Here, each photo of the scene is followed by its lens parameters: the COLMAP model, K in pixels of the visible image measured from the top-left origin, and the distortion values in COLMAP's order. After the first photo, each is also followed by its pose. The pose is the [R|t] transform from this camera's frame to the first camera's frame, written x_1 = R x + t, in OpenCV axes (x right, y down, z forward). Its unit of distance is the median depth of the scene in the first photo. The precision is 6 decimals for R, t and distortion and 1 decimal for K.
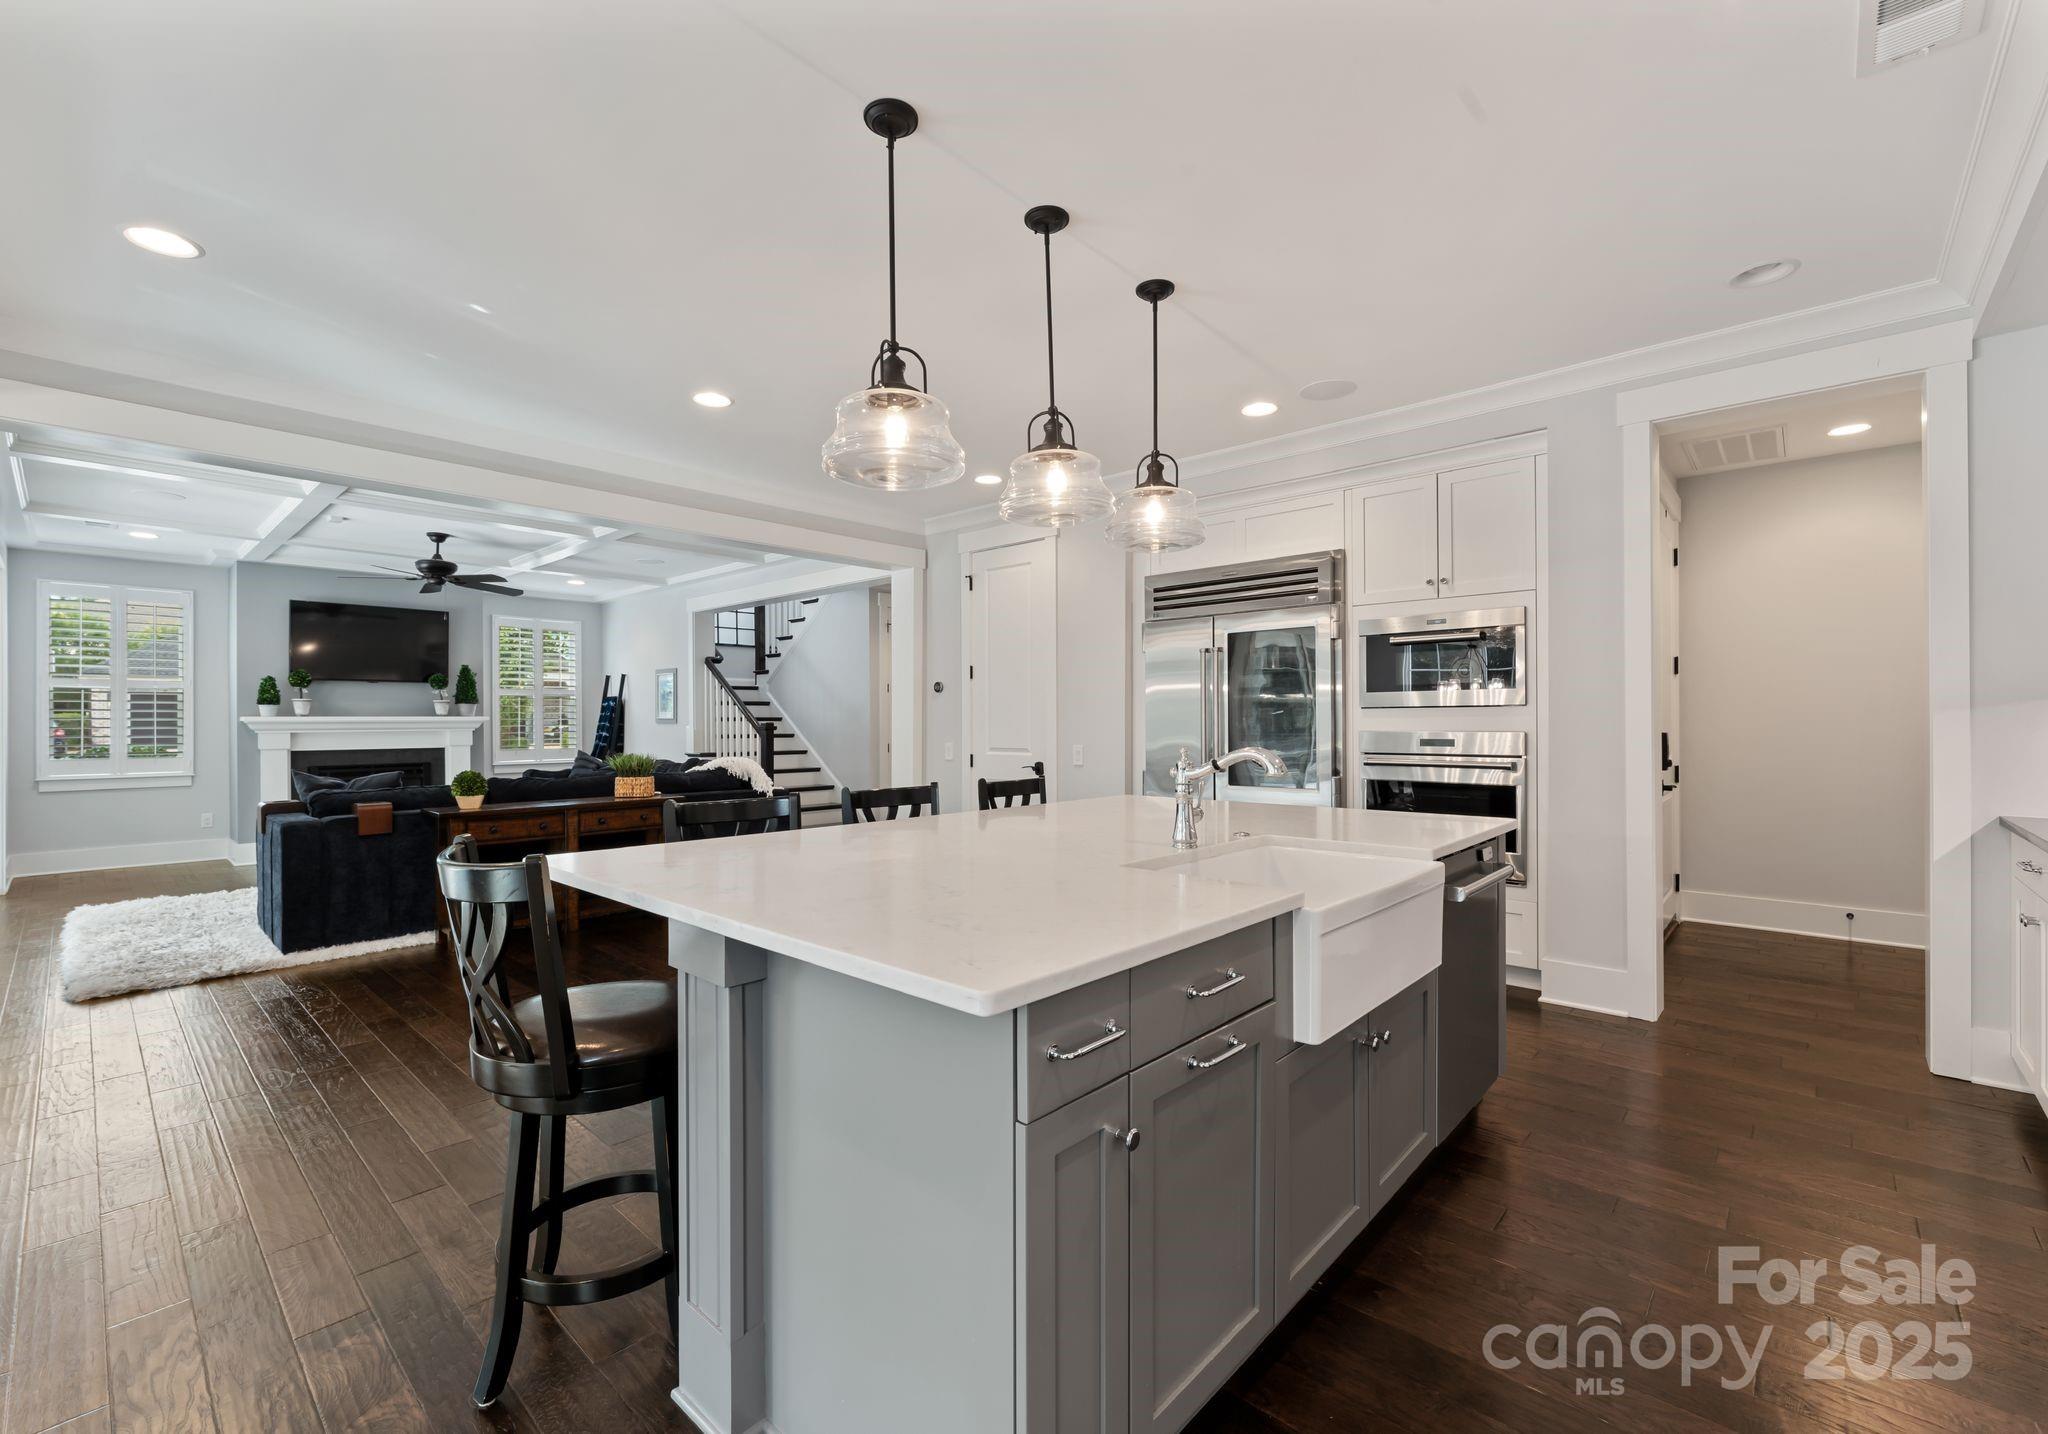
lens RADIAL K [[867.9, 0, 1024.0], [0, 867.9, 717.0], [0, 0, 1]] dist [0.002293, 0.000321]
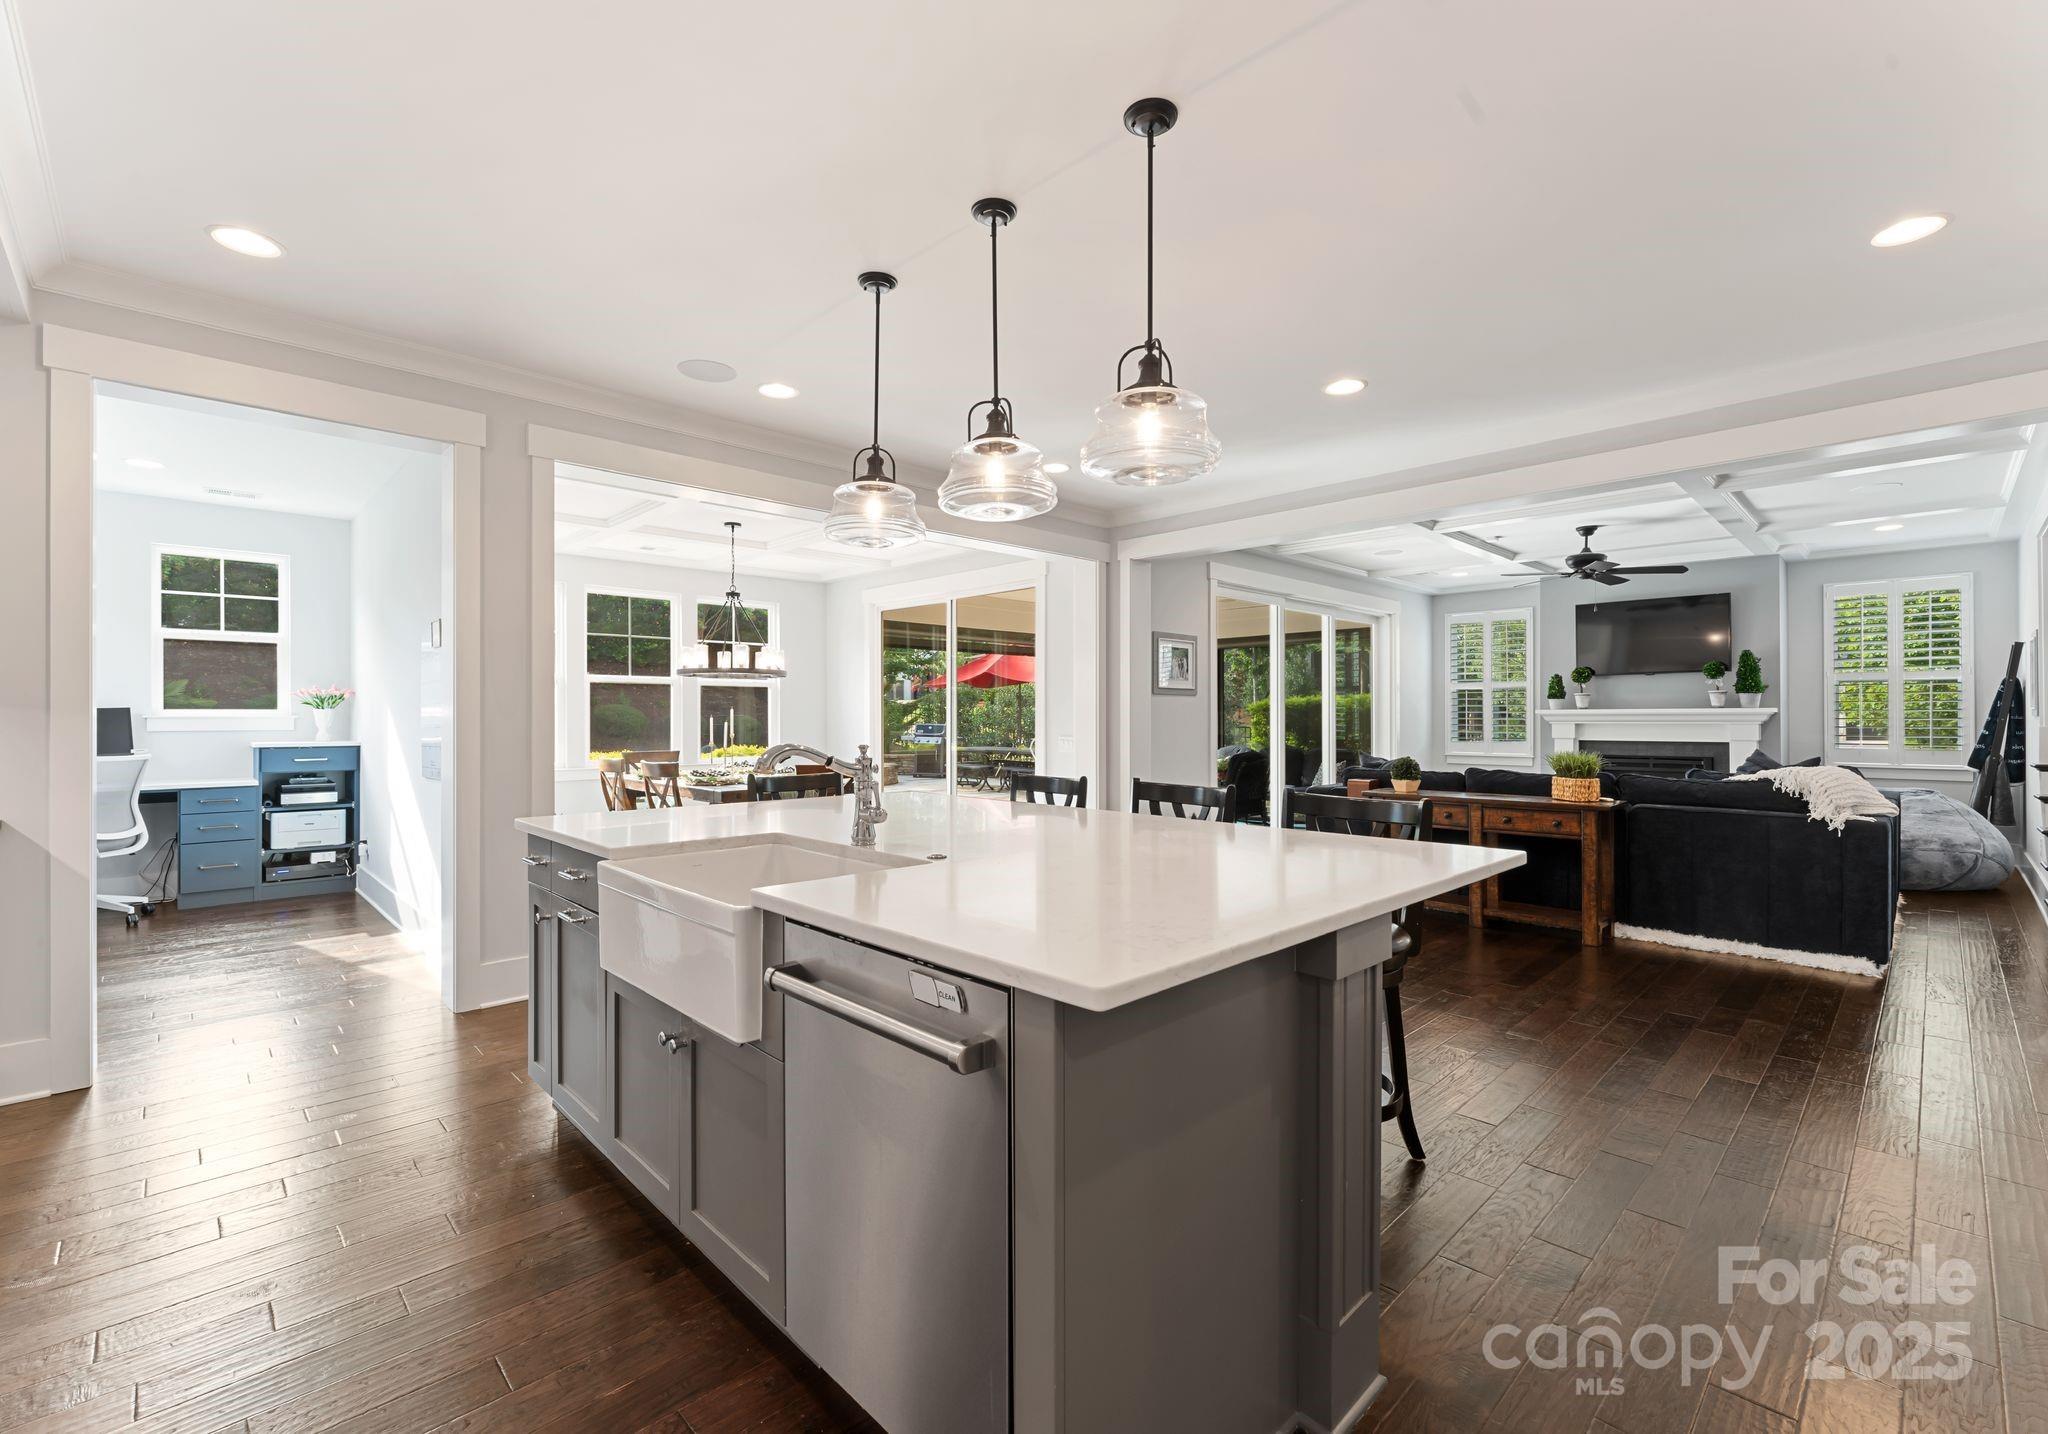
lens RADIAL K [[889.9, 0, 1027.8], [0, 889.9, 712.7], [0, 0, 1]] dist [-0.002408, -0.000753]
pose [[-0.061122, -0.002140, -0.998128, 0.486715], [0.008113, 0.999964, -0.002641, 0.001481], [0.998097, -0.008259, -0.061103, 0.513518]]
